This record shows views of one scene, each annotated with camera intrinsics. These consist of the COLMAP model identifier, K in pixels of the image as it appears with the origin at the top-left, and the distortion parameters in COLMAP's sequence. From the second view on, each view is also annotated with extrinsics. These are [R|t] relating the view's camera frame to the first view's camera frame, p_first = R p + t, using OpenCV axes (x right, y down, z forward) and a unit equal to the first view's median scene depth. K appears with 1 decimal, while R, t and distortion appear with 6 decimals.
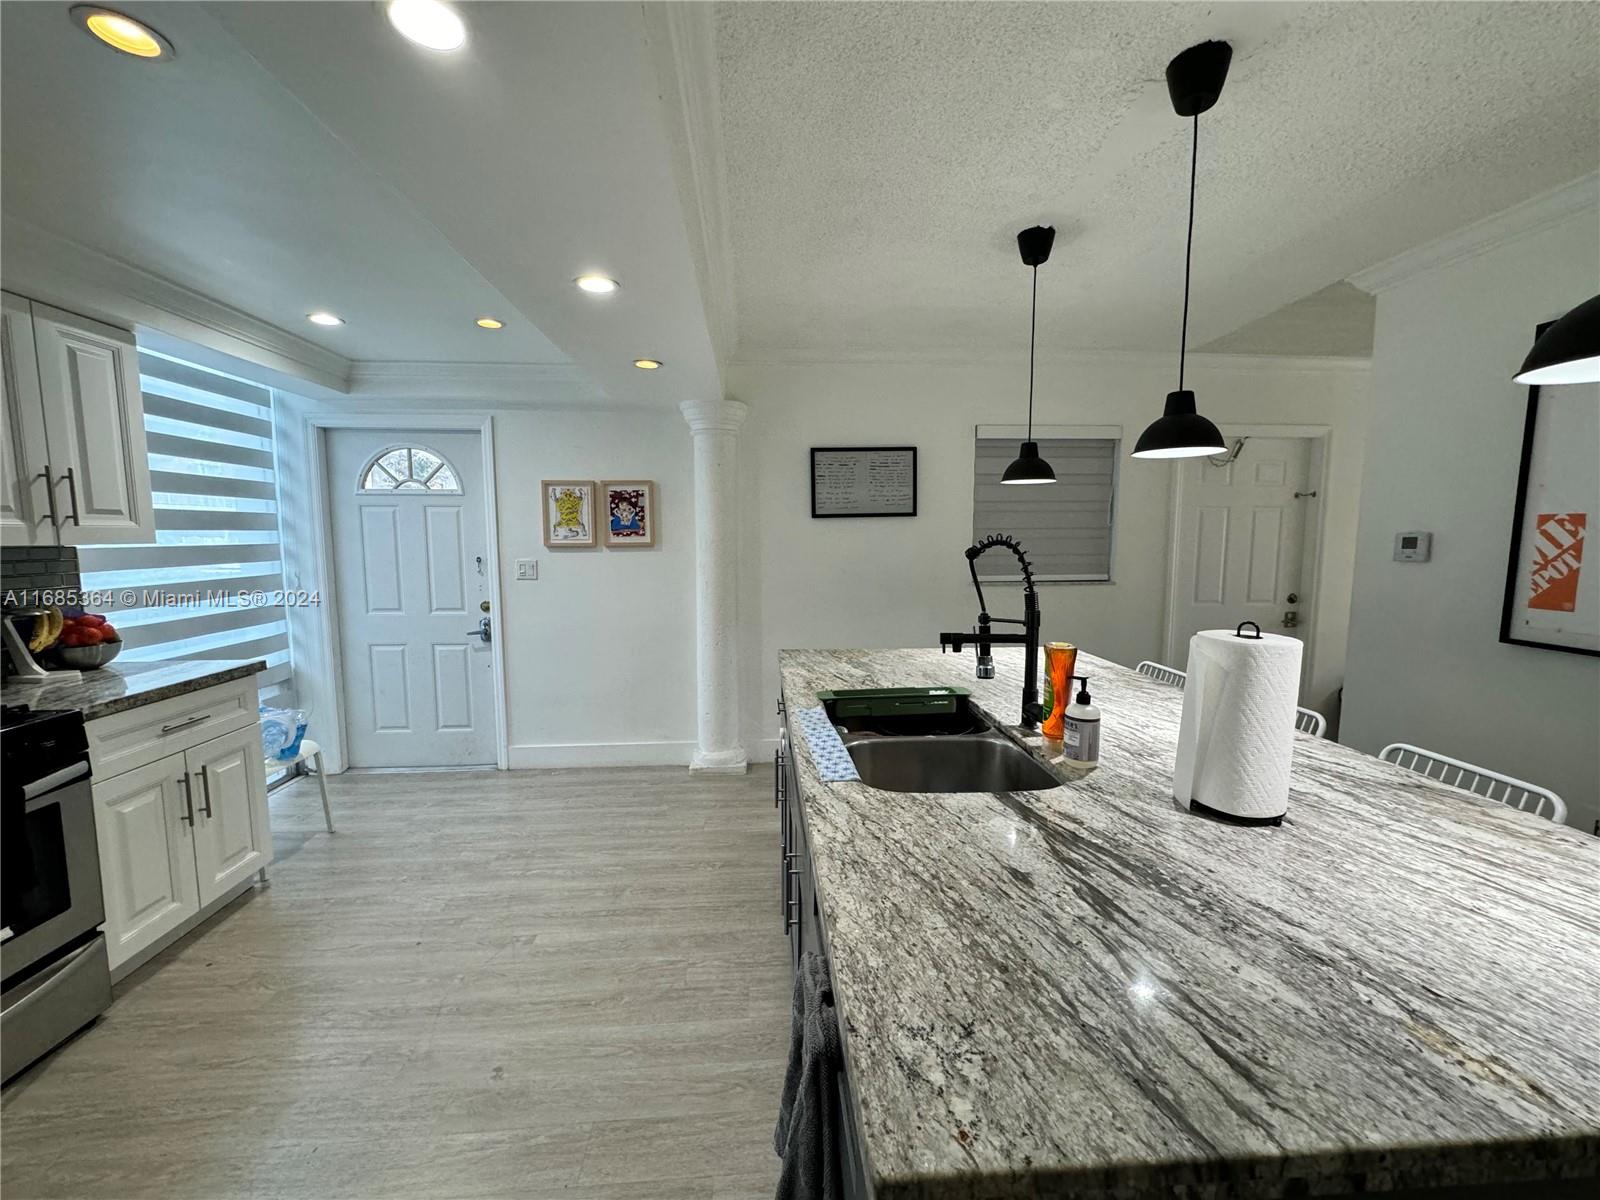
lens RADIAL K [[637.6, 0, 799.6], [0, 637.6, 600.8], [0, 0, 1]] dist [-0.003907, 0.001302]
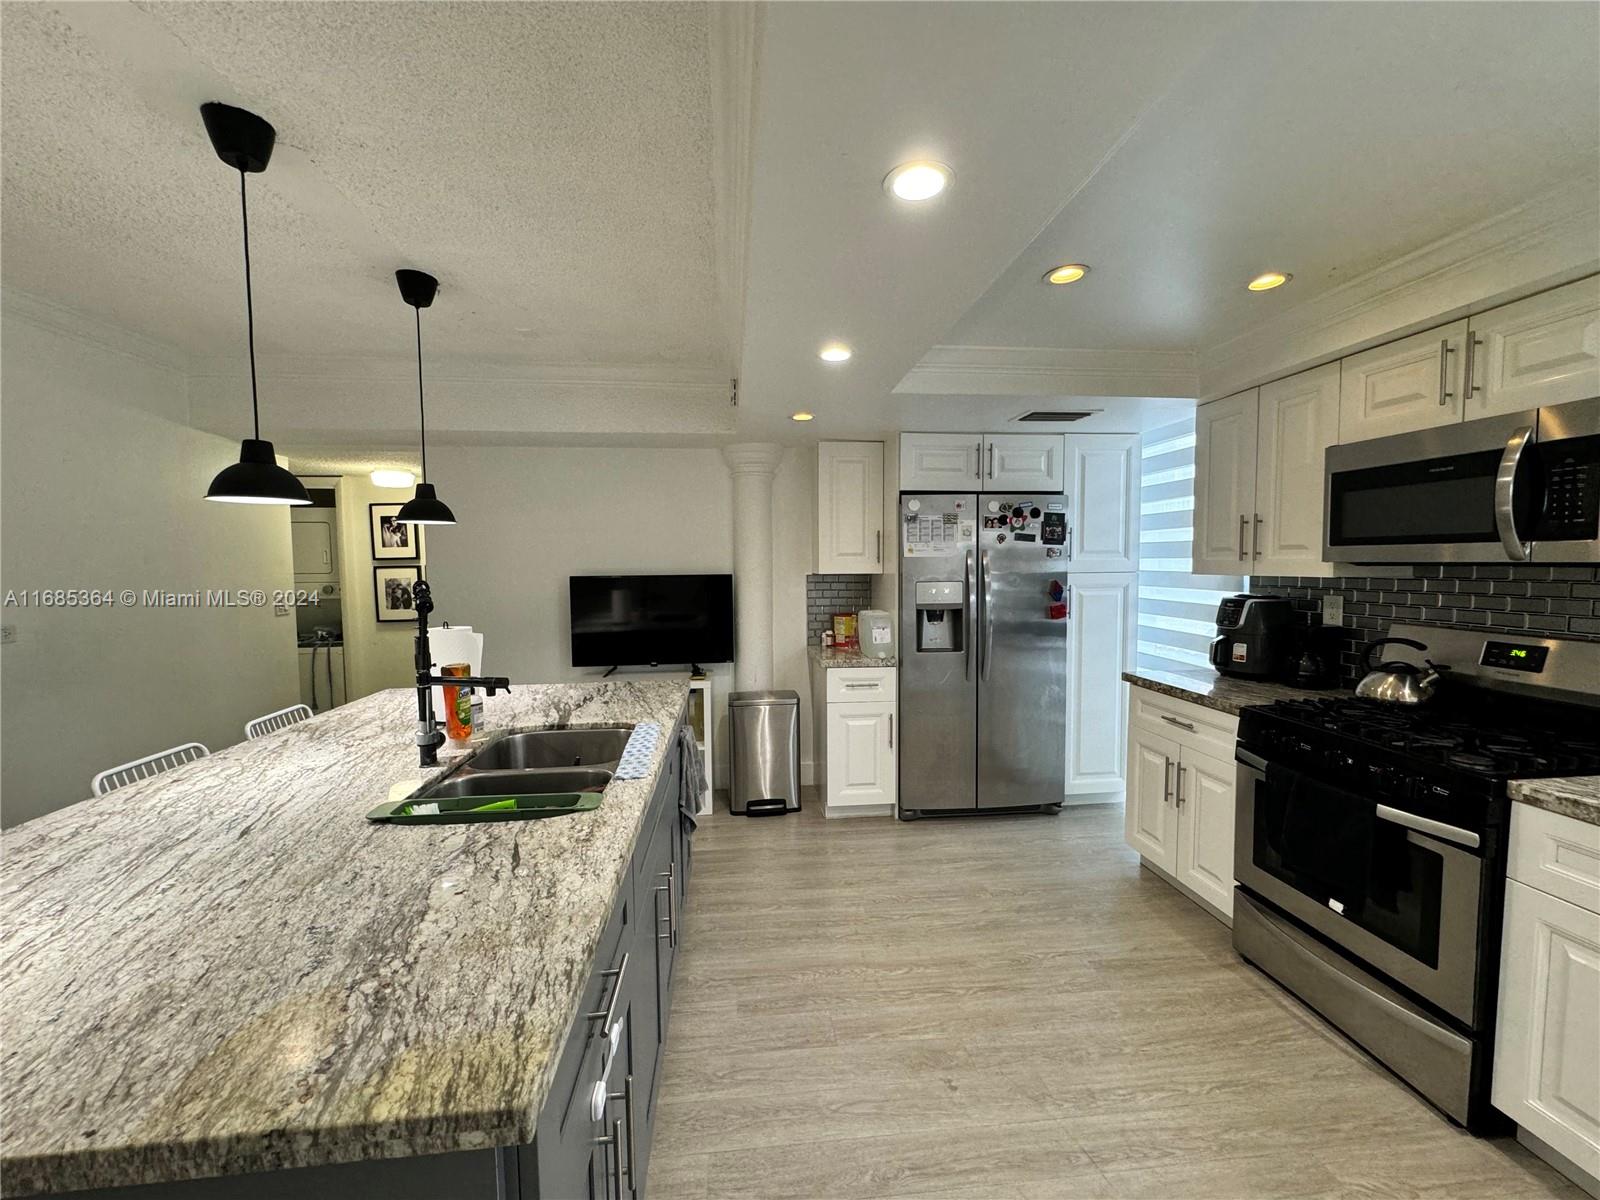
lens RADIAL K [[637.6, 0, 798.8], [0, 637.6, 595.0], [0, 0, 1]] dist [-0.003907, 0.001302]
pose [[-0.999372, 0.010067, -0.033976, -0.093921], [0.004668, 0.987840, 0.155402, -0.106242], [0.035127, 0.155146, -0.987267, 0.917011]]
